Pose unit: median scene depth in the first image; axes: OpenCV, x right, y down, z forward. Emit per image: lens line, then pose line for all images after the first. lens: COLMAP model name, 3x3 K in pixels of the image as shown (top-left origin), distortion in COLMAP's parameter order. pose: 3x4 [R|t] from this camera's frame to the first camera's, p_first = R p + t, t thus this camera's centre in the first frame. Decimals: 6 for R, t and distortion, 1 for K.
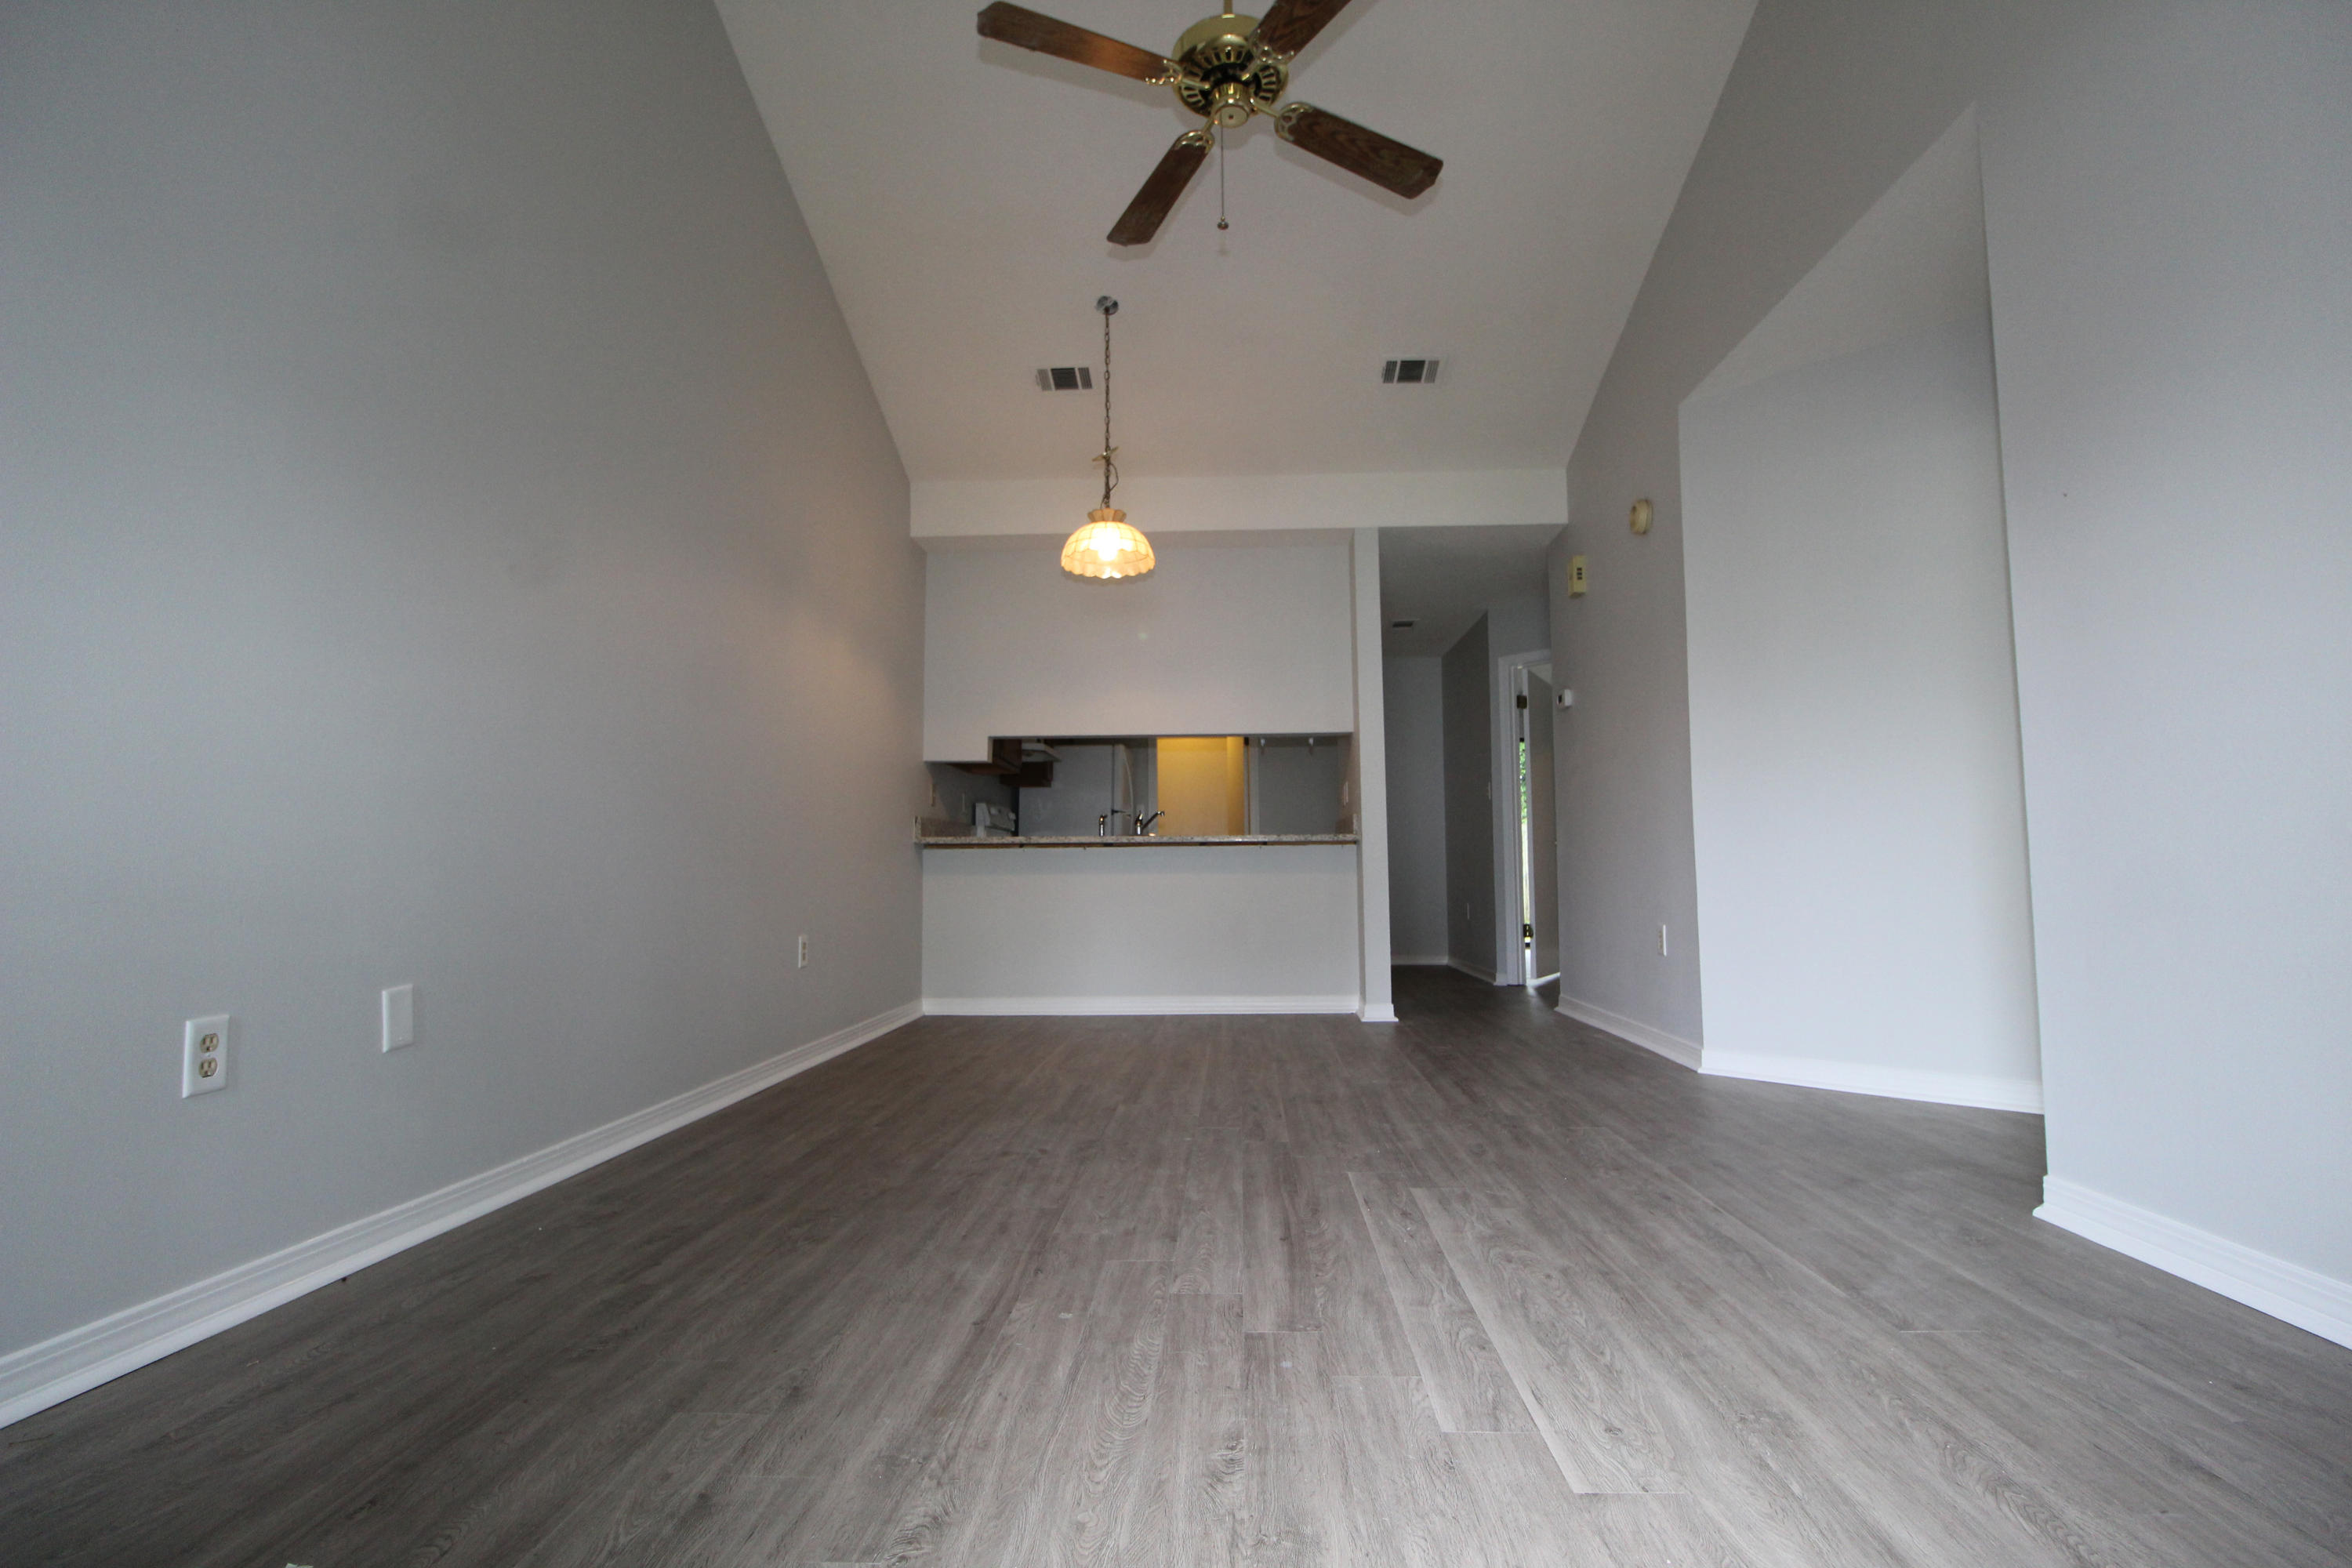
lens RADIAL K [[1072.3, 0, 1176.0], [0, 1072.3, 784.0], [0, 0, 1]] dist [0.001561, -0.013112]
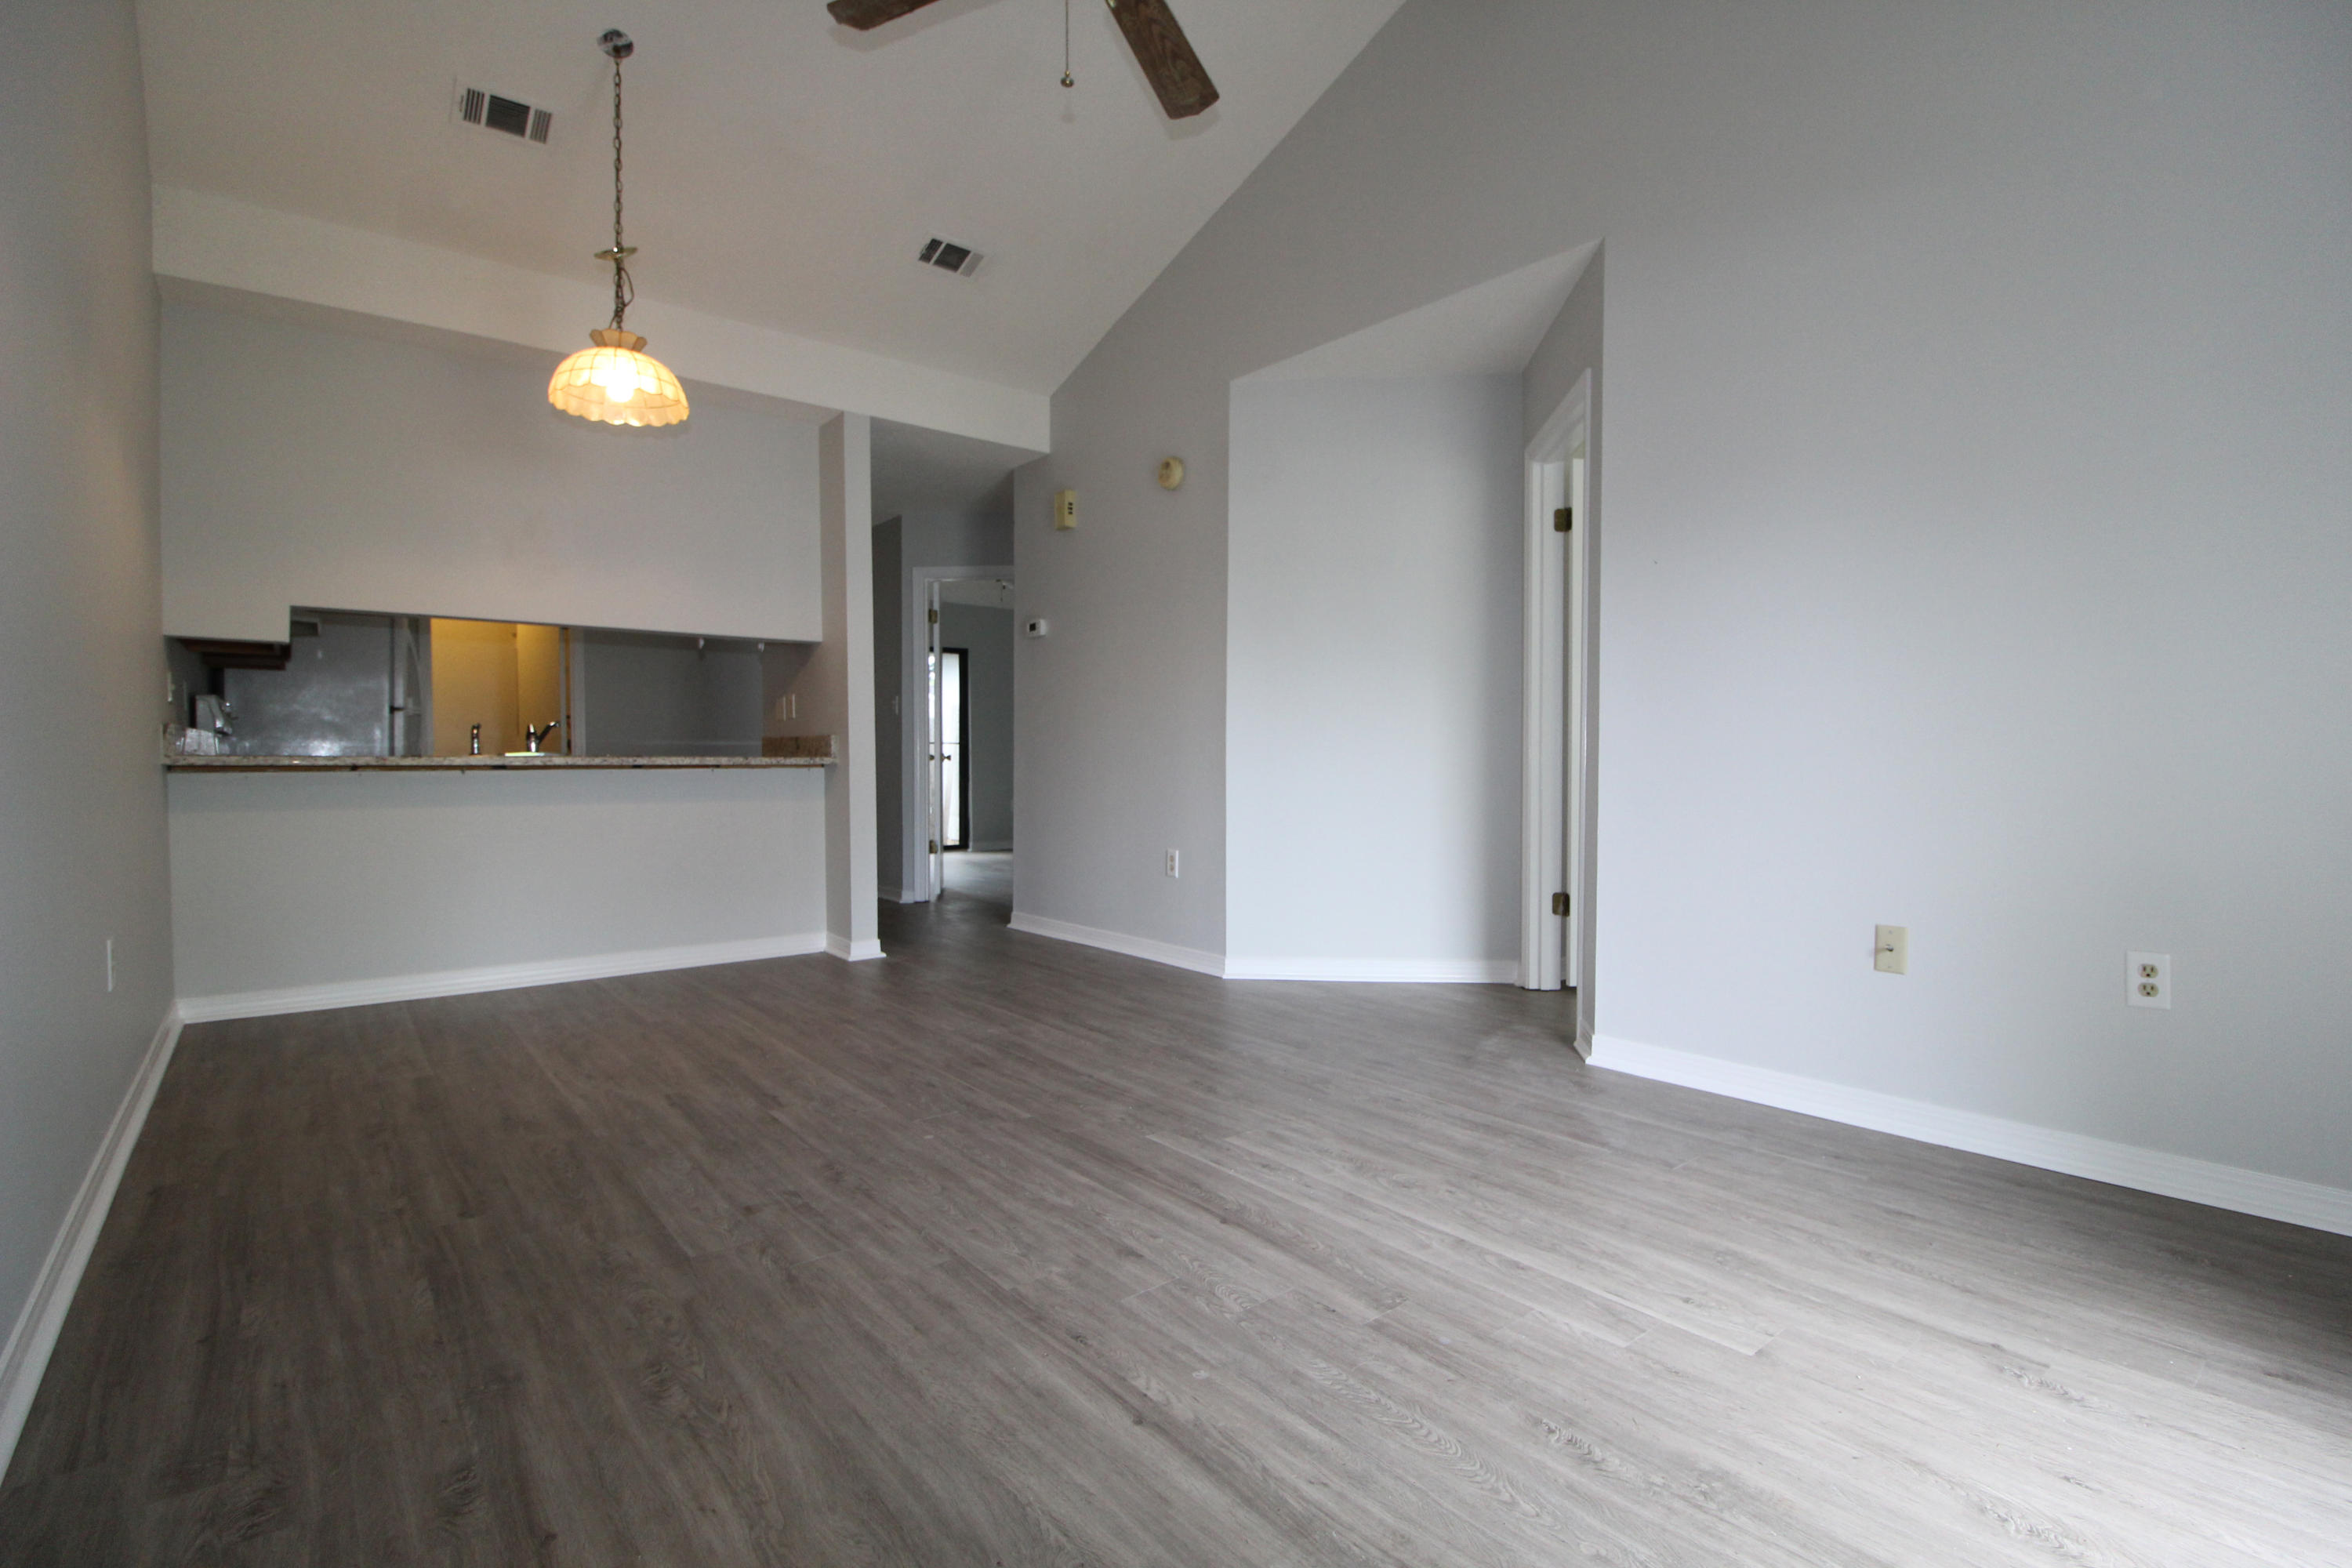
lens RADIAL K [[1089.4, 0, 1175.9], [0, 1089.4, 788.8], [0, 0, 1]] dist [0.001630, -0.013659]
pose [[0.745295, -0.012633, 0.666616, -0.534758], [-0.059044, 0.994642, 0.084863, -0.051561], [-0.664116, -0.102608, 0.740555, 0.286959]]
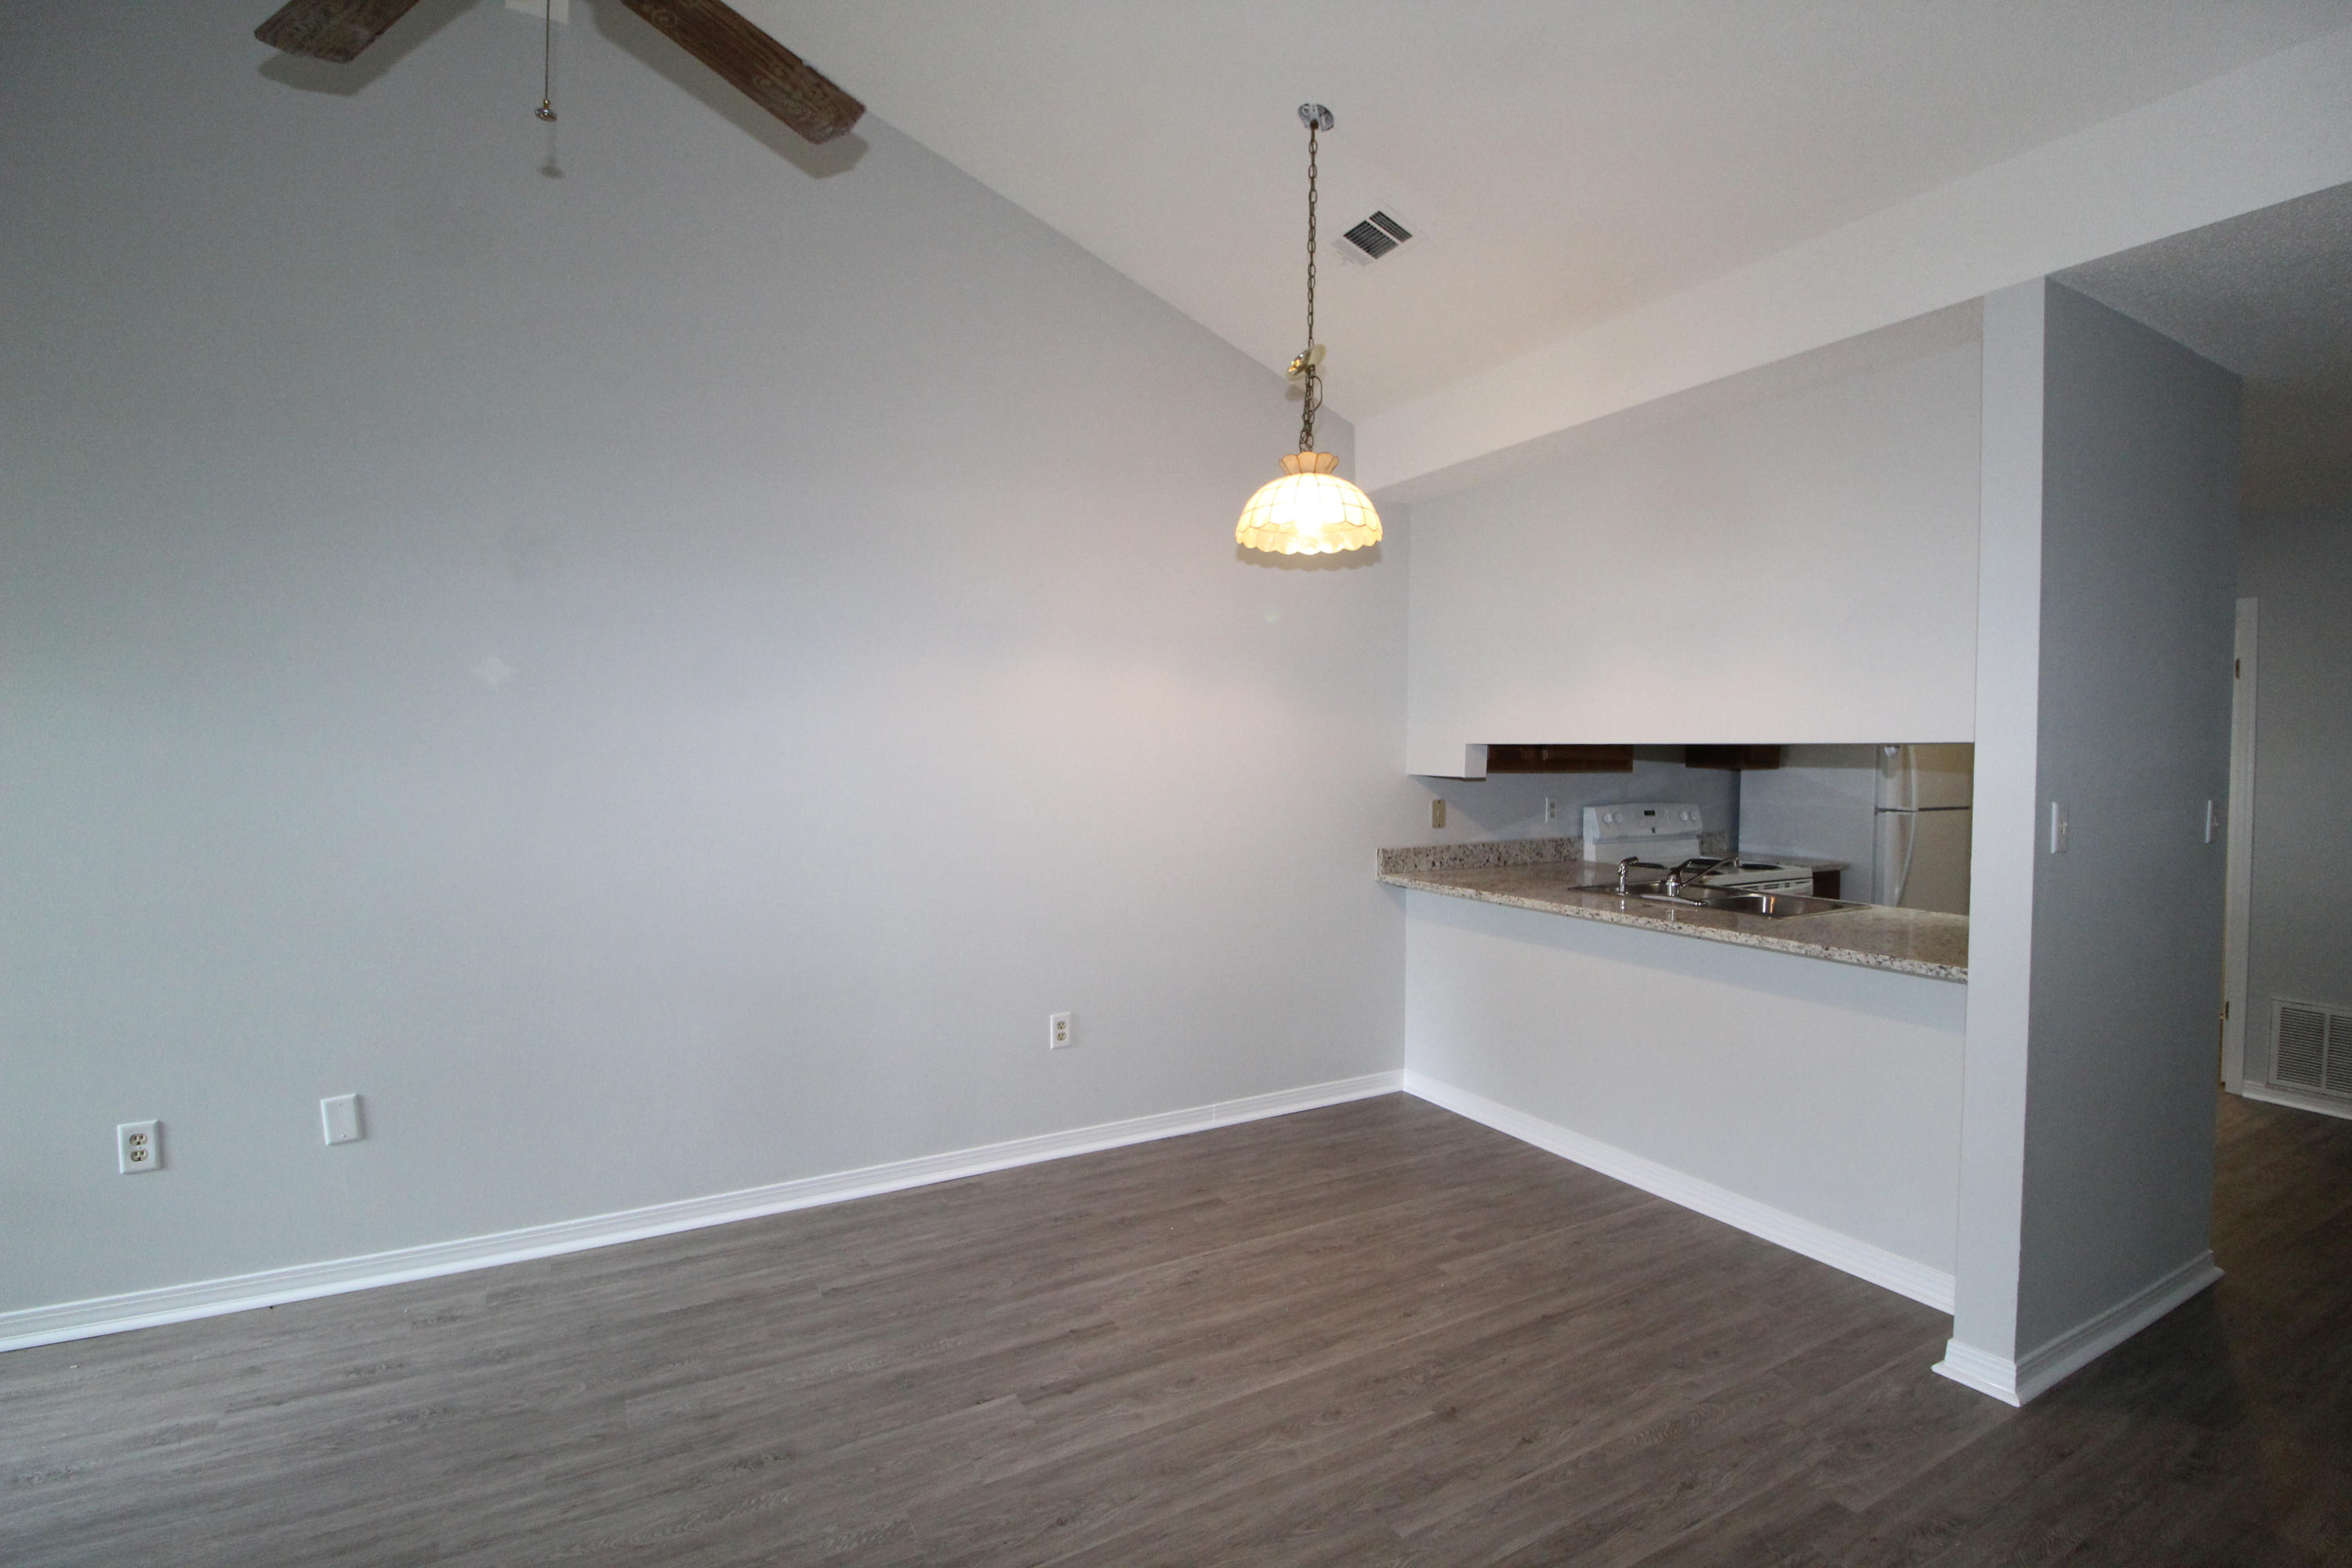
lens RADIAL K [[1072.3, 0, 1176.0], [0, 1072.3, 784.0], [0, 0, 1]] dist [0.001561, -0.013112]
pose [[0.542830, 0.029737, -0.839316, 0.829047], [0.060400, 0.995403, 0.074331, -0.205159], [0.837668, -0.091044, 0.538538, 1.071491]]
